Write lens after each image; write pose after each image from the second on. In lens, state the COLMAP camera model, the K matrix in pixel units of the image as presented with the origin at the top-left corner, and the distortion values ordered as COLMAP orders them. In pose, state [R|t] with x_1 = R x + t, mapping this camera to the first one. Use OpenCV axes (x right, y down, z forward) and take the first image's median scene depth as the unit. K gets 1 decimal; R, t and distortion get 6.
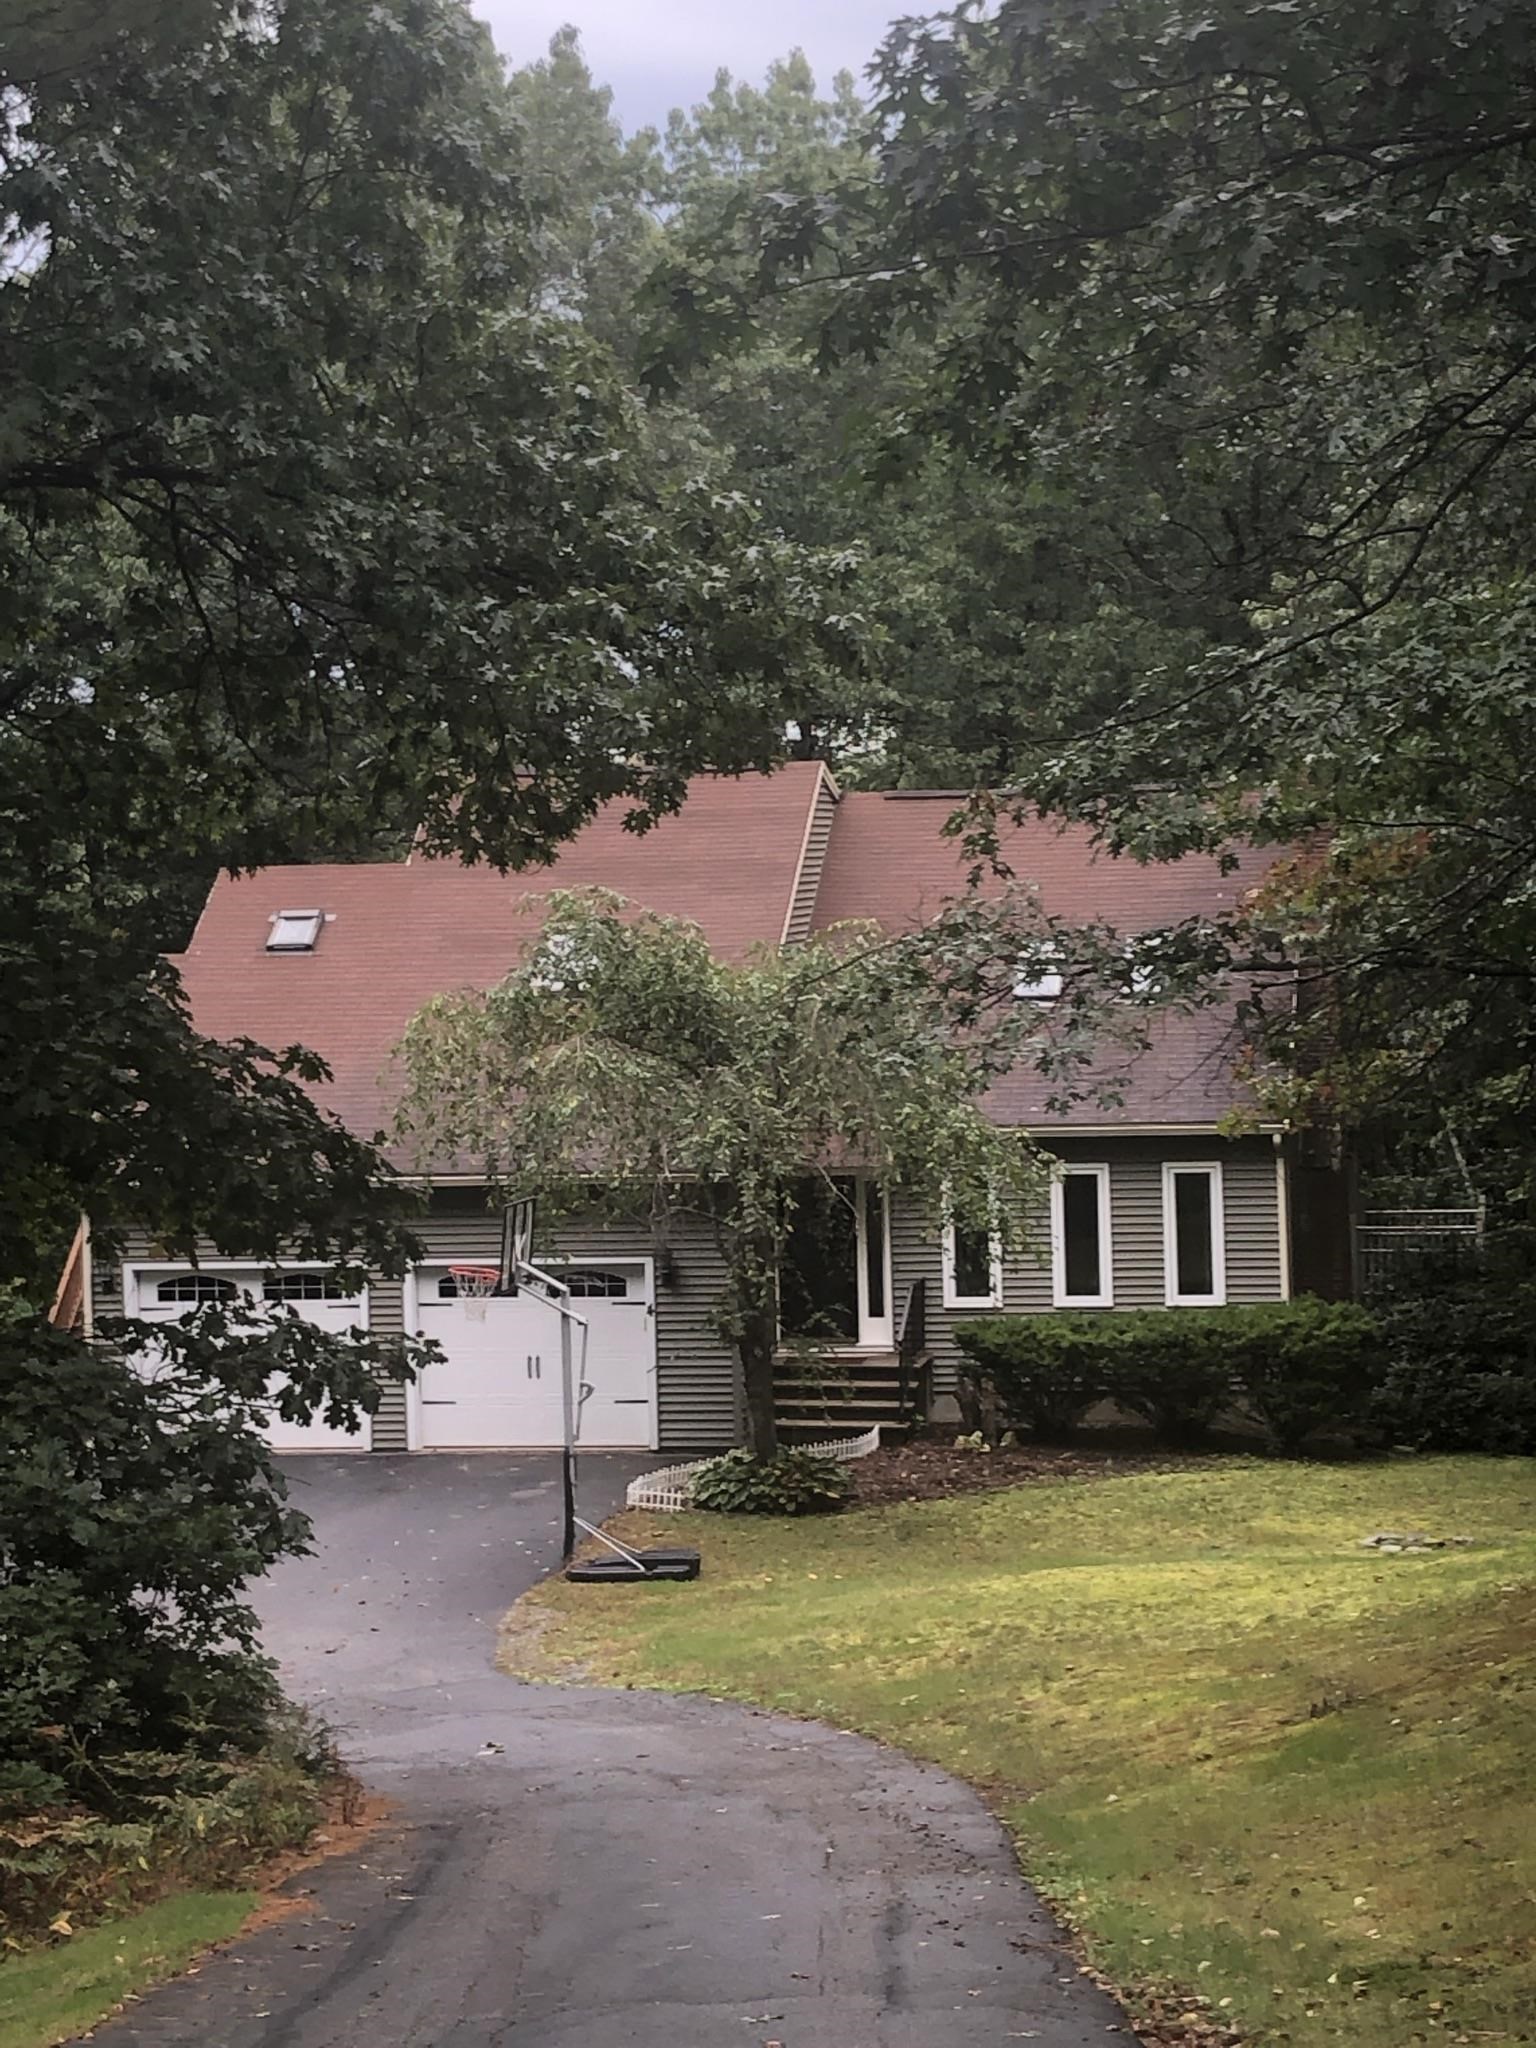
lens RADIAL K [[4412.7, 0, 768.4], [0, 4412.7, 1023.8], [0, 0, 1]] dist [-0.054222, 0.000000]
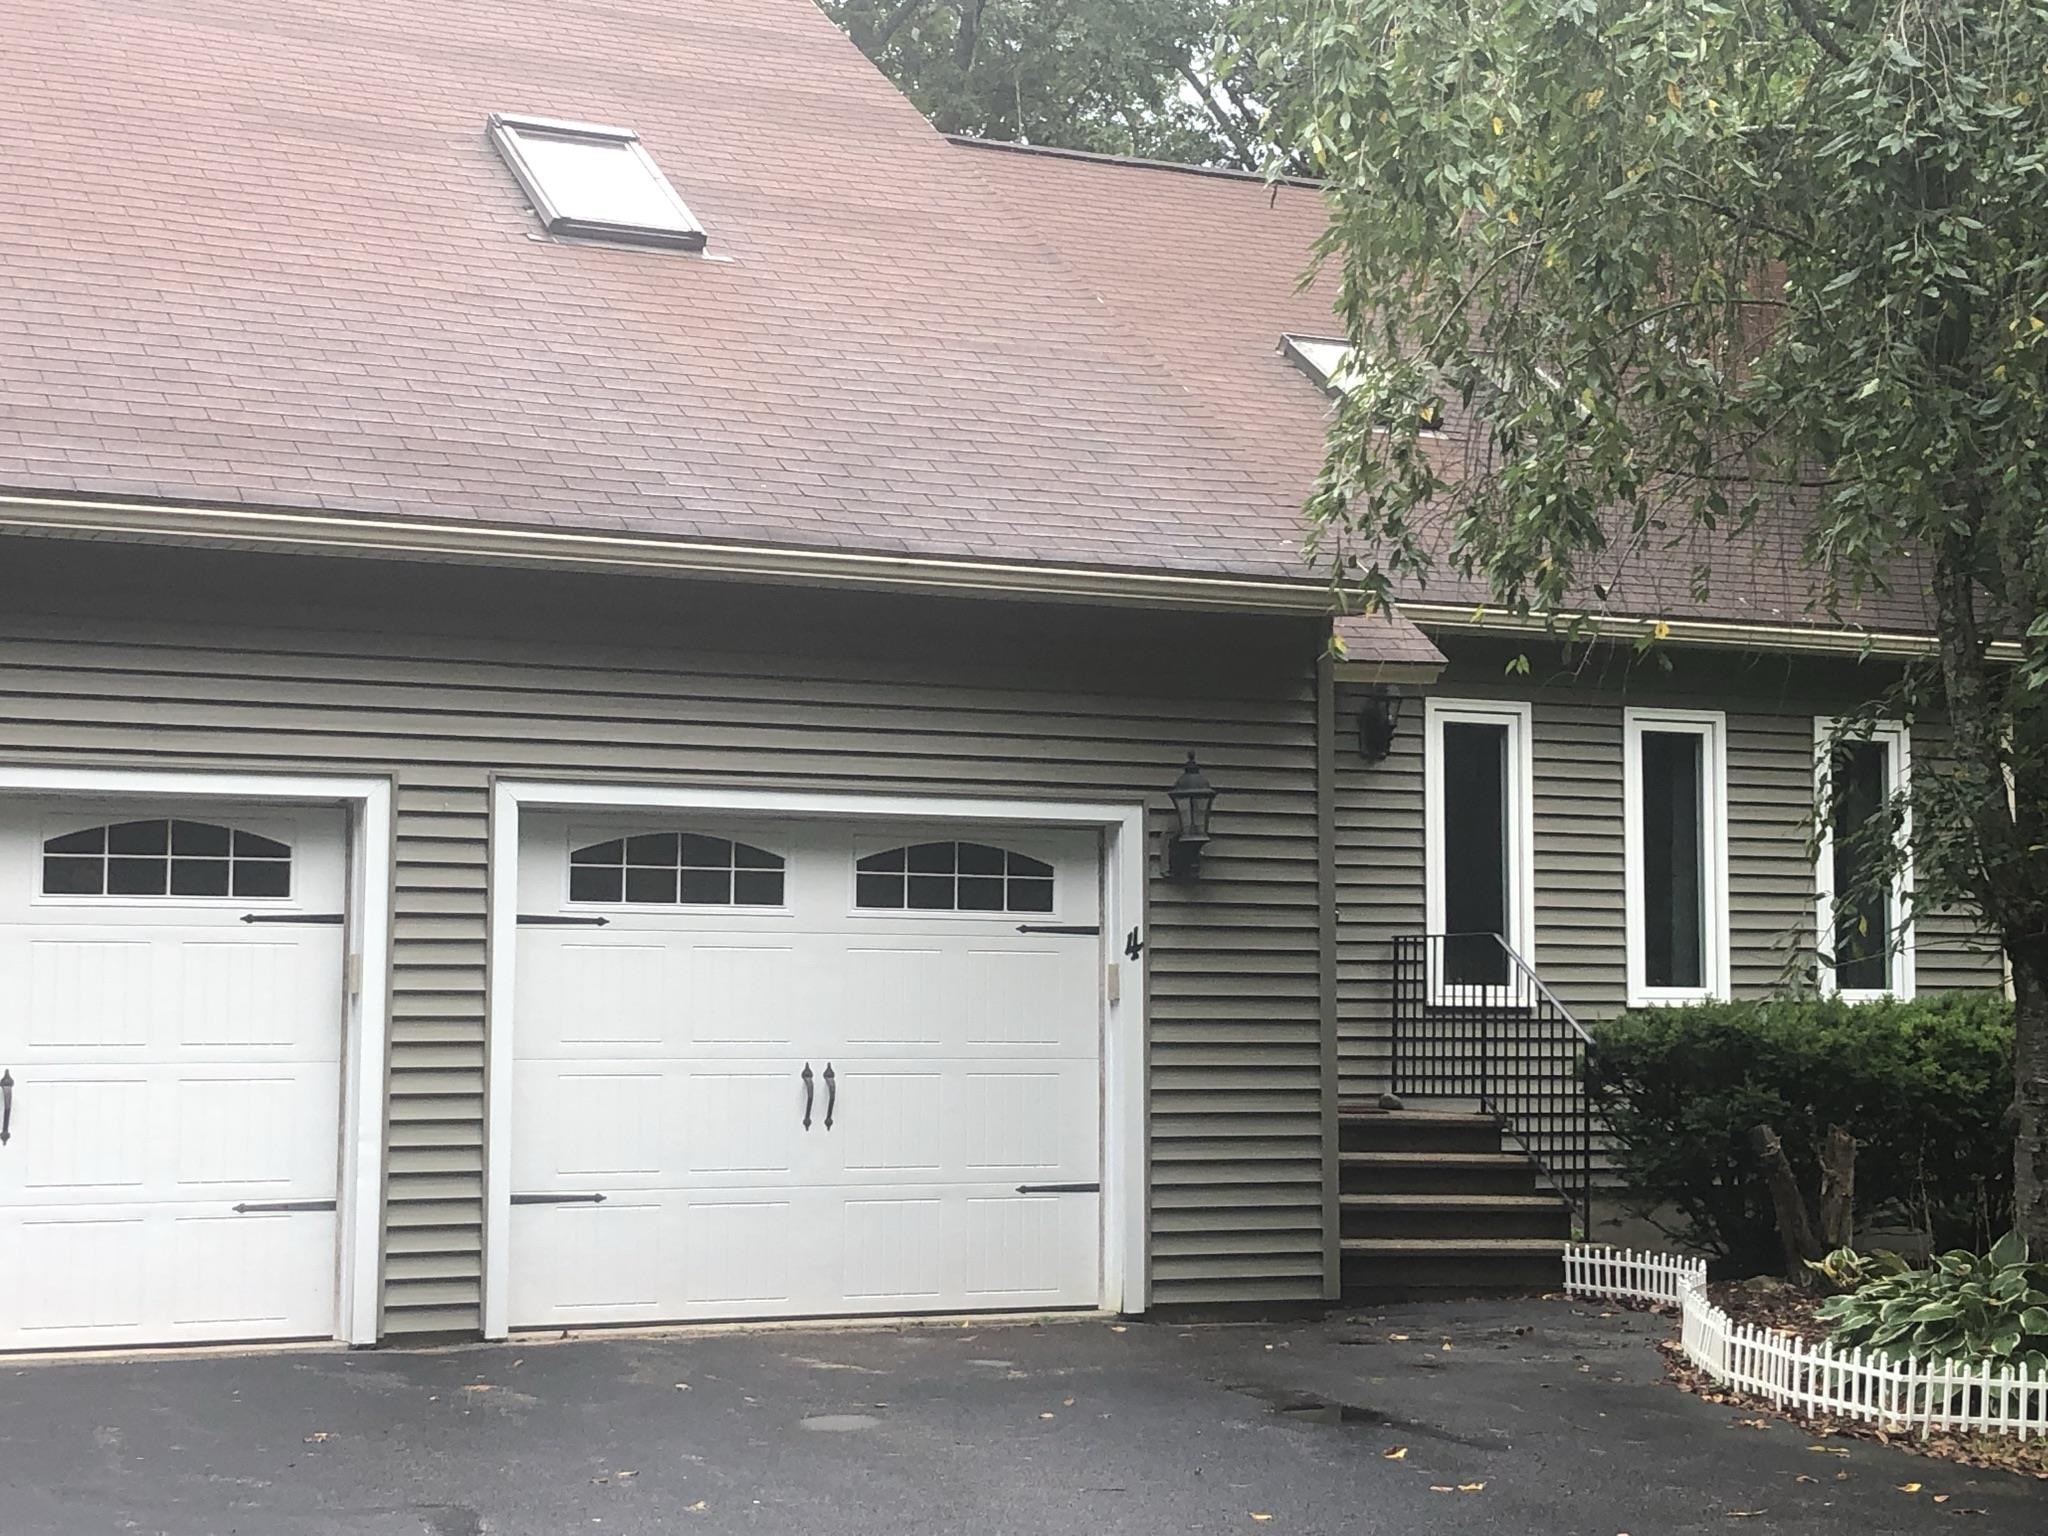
lens RADIAL K [[3333.5, 0, 1022.8], [0, 3333.5, 767.4], [0, 0, 1]] dist [0.064479, 0.000000]
pose [[0.830545, 0.069463, 0.552603, -0.194932], [-0.006706, 0.993367, -0.114790, 0.082327], [-0.556912, 0.091632, 0.825502, 0.757902]]
